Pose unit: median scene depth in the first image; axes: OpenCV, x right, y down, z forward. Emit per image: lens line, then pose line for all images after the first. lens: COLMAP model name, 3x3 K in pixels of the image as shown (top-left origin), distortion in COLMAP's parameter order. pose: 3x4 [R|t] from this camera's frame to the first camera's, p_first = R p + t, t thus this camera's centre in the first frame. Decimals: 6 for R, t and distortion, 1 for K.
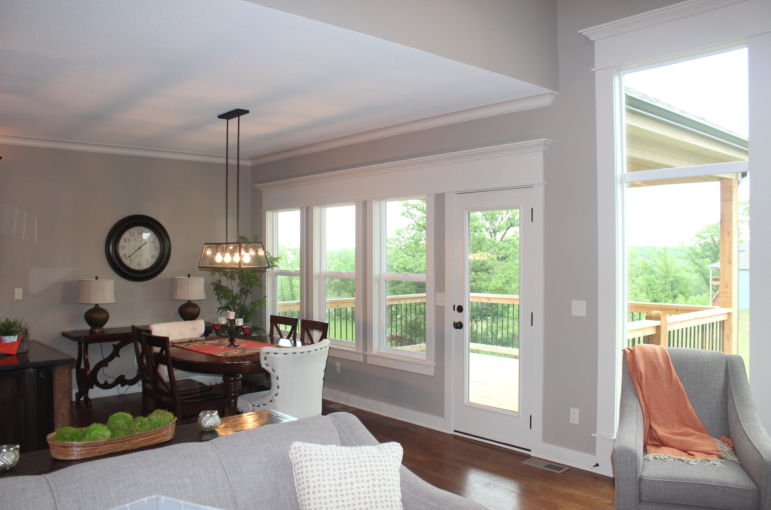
lens RADIAL K [[652.5, 0, 381.9], [0, 652.5, 255.7], [0, 0, 1]] dist [-0.144541, 0.020182]
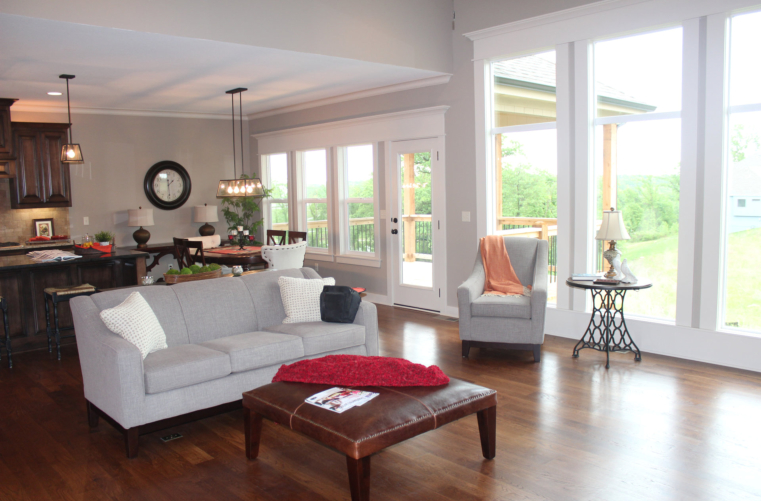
lens RADIAL K [[644.1, 0, 379.9], [0, 644.1, 250.5], [0, 0, 1]] dist [-0.144541, 0.020182]
pose [[0.999729, -0.022761, 0.004887, 0.072809], [0.022189, 0.995149, 0.095842, 0.008686], [-0.007044, -0.095707, 0.995385, -0.435638]]
